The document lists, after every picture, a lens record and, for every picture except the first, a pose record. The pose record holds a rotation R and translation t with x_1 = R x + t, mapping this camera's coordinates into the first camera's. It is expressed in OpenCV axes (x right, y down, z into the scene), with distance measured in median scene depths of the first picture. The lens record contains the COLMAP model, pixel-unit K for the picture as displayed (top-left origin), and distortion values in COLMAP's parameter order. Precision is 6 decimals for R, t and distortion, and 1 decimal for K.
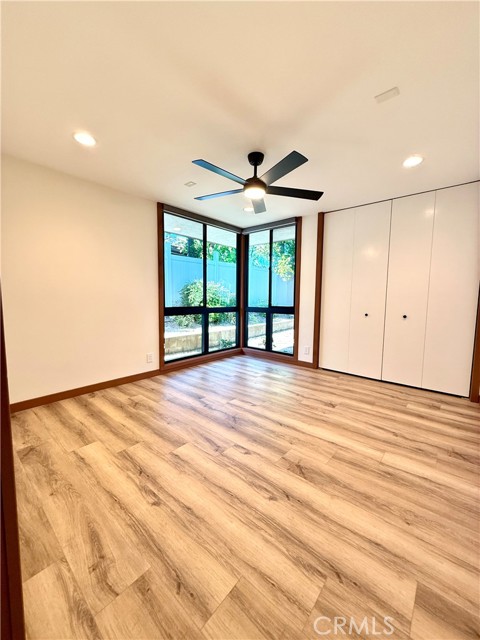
lens RADIAL K [[257.8, 0, 232.6], [0, 257.8, 318.2], [0, 0, 1]] dist [0.002956, 0.000290]
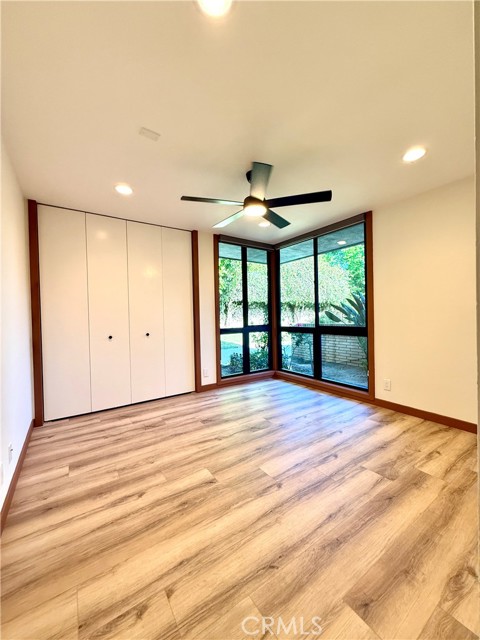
lens RADIAL K [[257.8, 0, 232.6], [0, 257.8, 318.2], [0, 0, 1]] dist [0.002956, 0.000290]
pose [[0.799023, -0.011390, -0.601192, 0.448621], [-0.031098, 0.997700, -0.060233, -0.011923], [0.600495, 0.066823, 0.796831, 0.155174]]
